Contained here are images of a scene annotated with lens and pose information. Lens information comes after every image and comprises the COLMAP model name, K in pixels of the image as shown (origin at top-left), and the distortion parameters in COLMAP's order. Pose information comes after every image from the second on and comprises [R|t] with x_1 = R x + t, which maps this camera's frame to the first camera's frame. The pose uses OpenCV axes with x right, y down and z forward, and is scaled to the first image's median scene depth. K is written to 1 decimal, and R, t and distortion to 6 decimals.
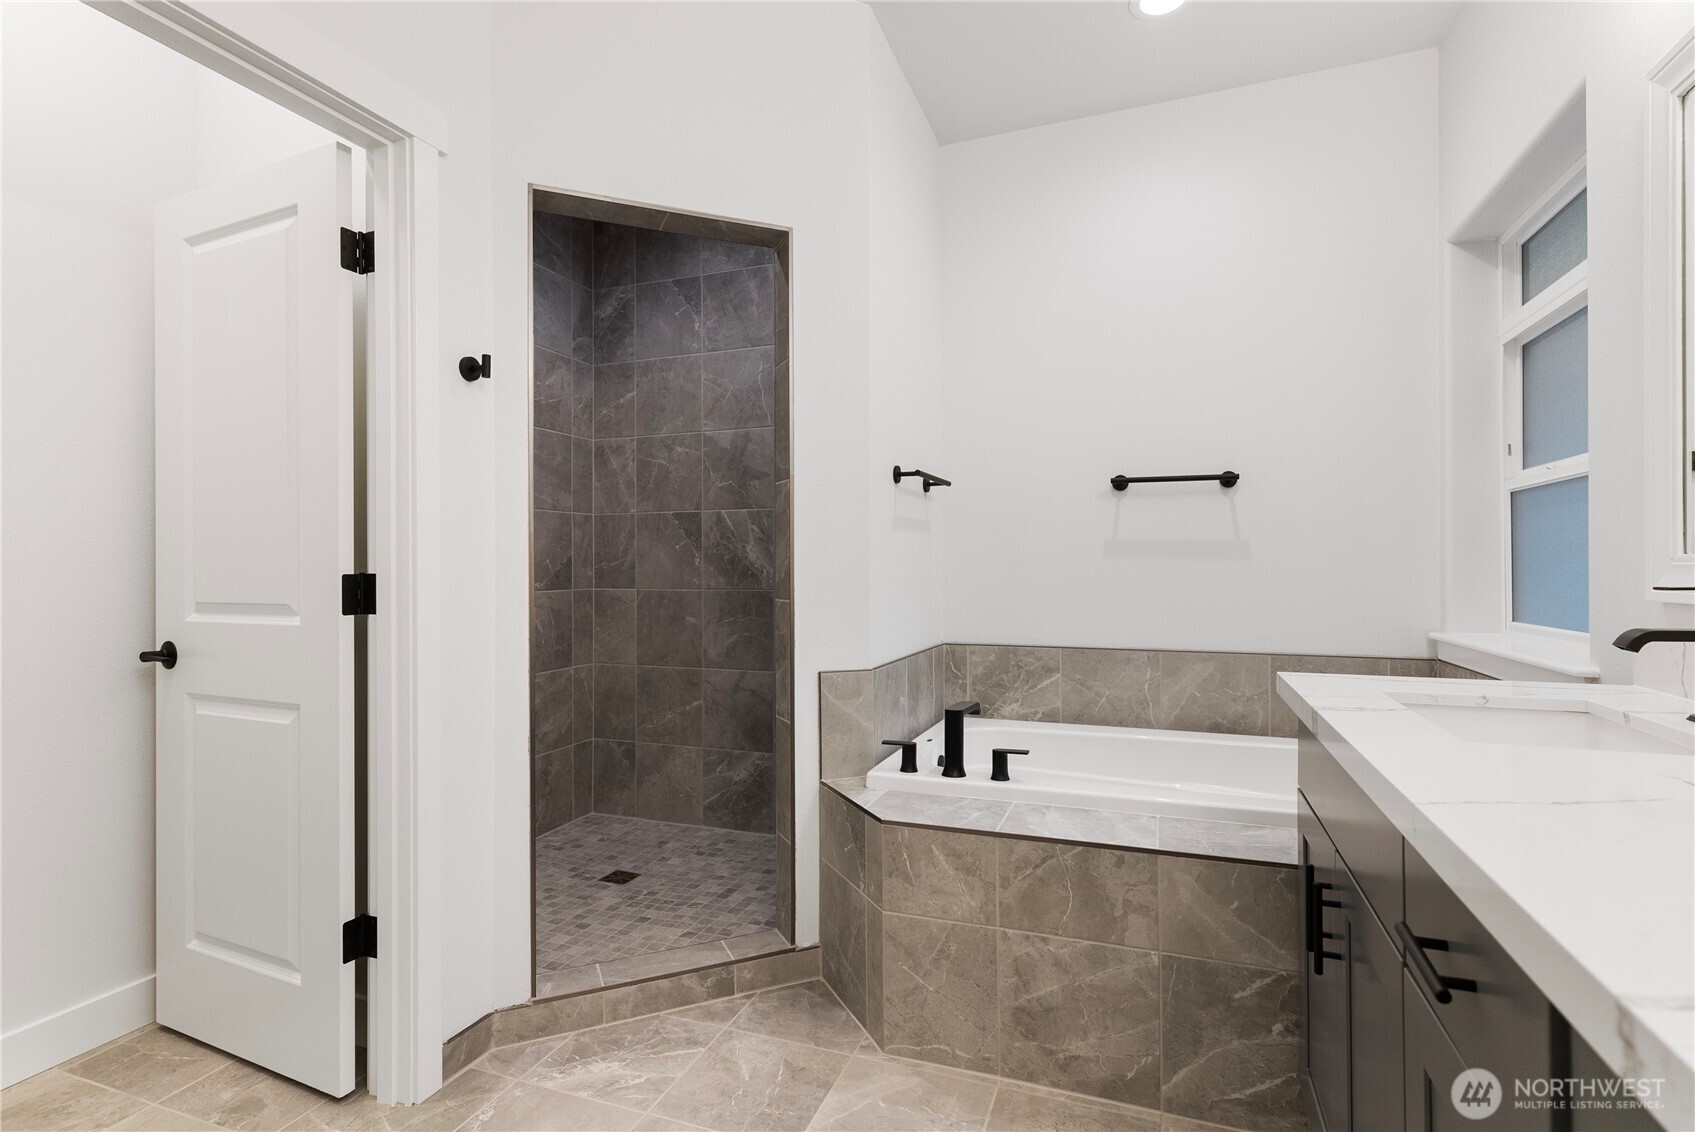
lens RADIAL K [[824.0, 0, 843.3], [0, 824.0, 561.7], [0, 0, 1]] dist [0.003608, 0.000717]
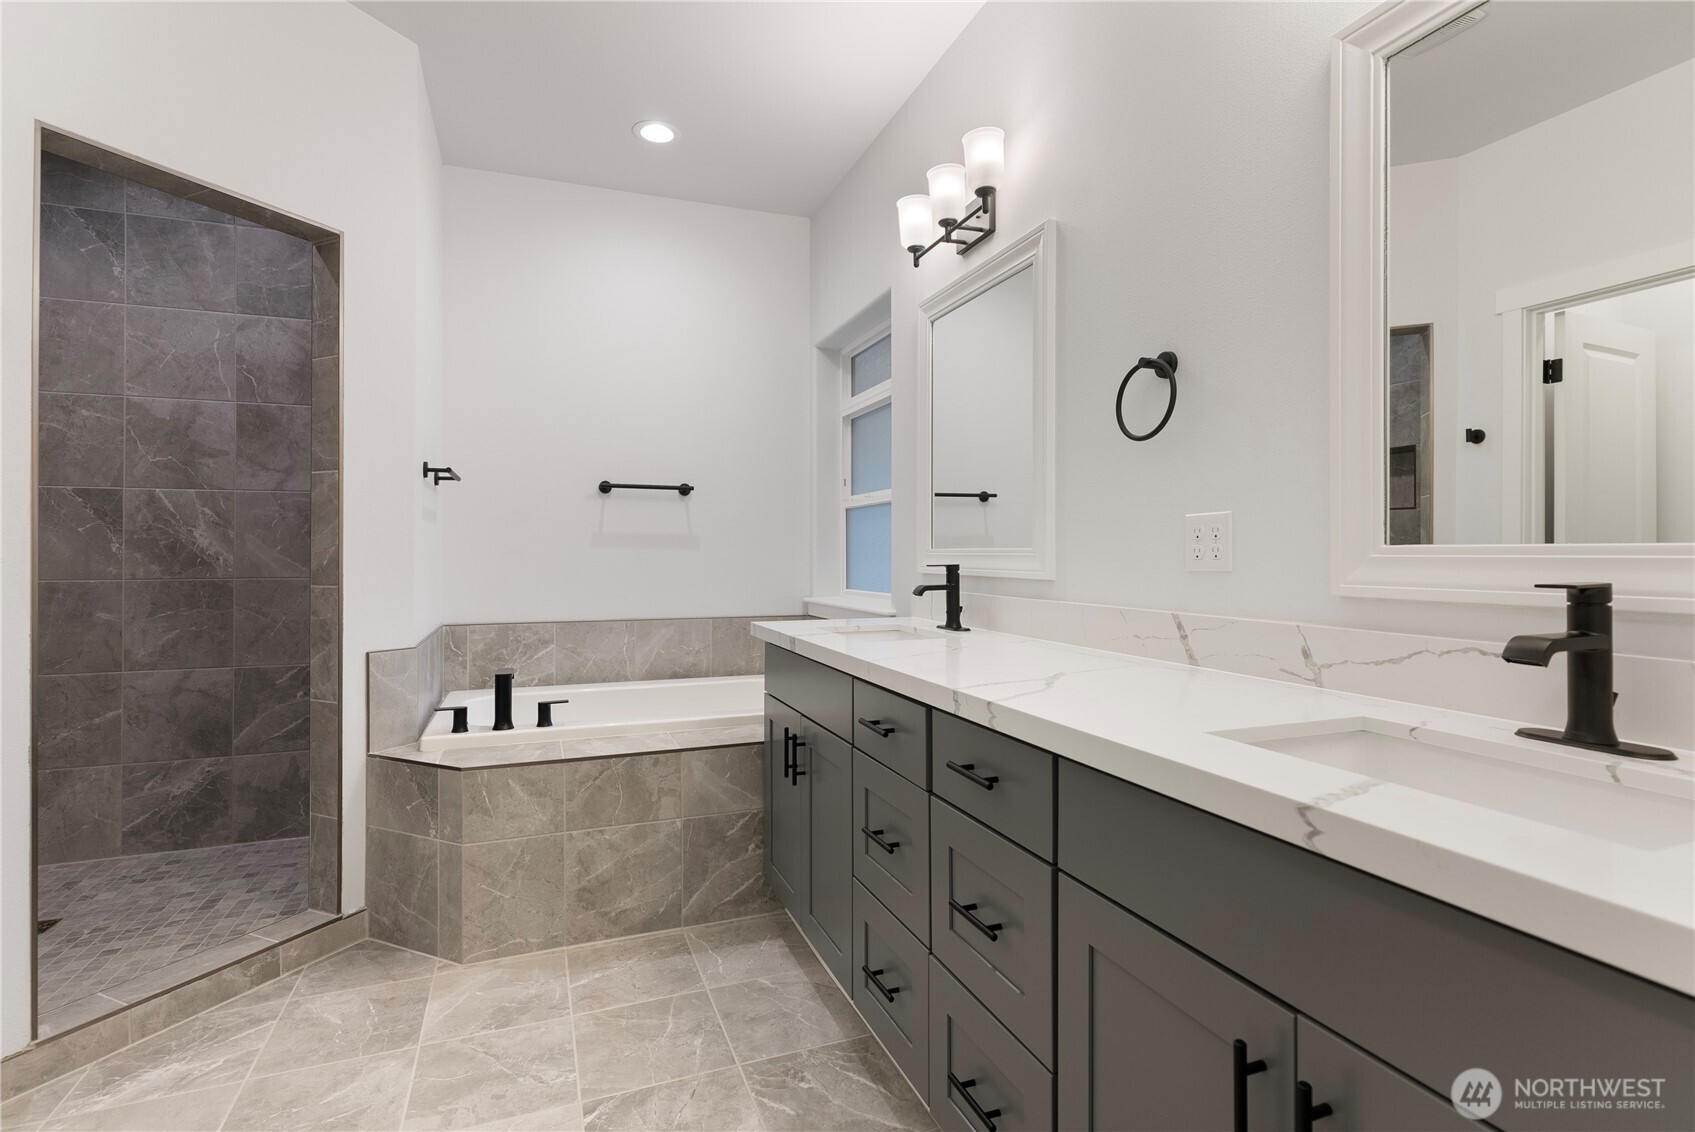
lens RADIAL K [[824.0, 0, 829.4], [0, 824.0, 545.4], [0, 0, 1]] dist [0.003608, 0.000717]
pose [[0.753753, 0.009634, 0.657087, -0.206281], [-0.006247, 0.999952, -0.007495, -0.000423], [-0.657128, 0.001545, 0.753777, -0.146385]]
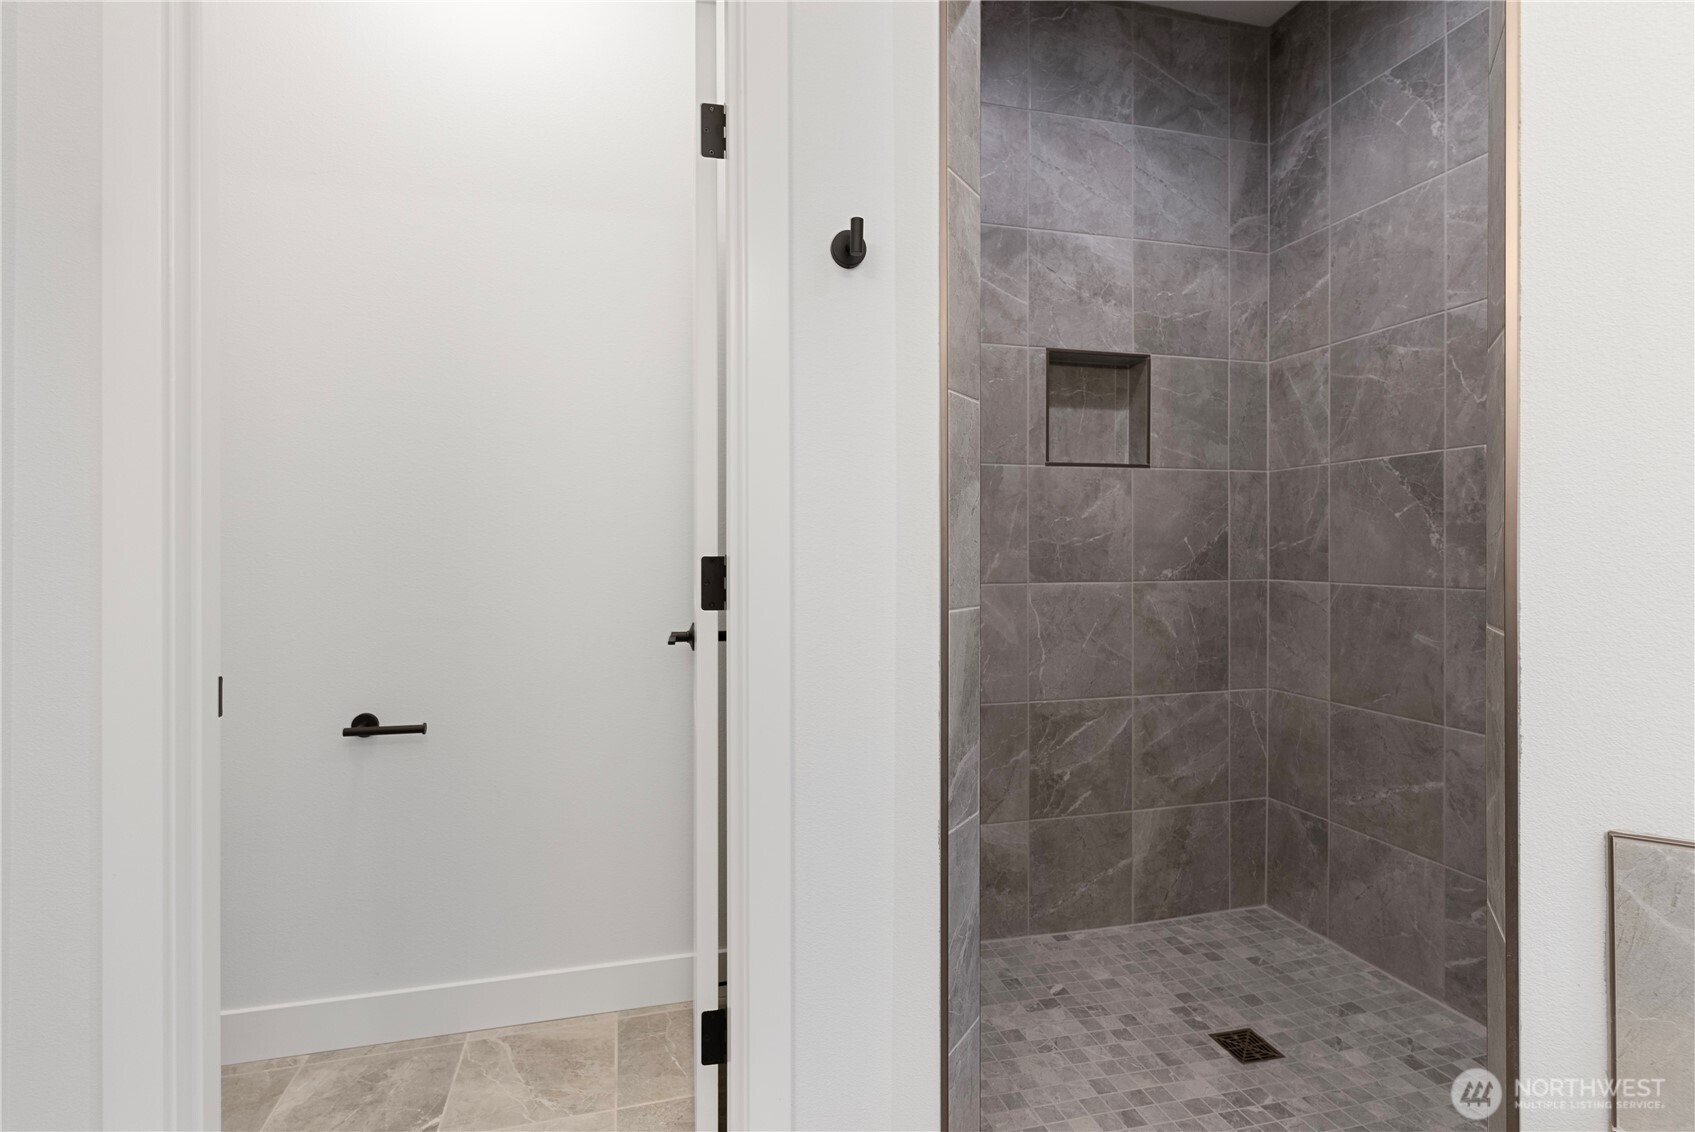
lens RADIAL K [[824.0, 0, 838.5], [0, 824.0, 548.5], [0, 0, 1]] dist [0.003608, 0.000717]
pose [[0.589119, 0.002731, -0.808042, 0.049136], [0.003260, 0.999978, 0.005757, 0.001882], [0.808040, -0.006025, 0.589097, 0.367830]]
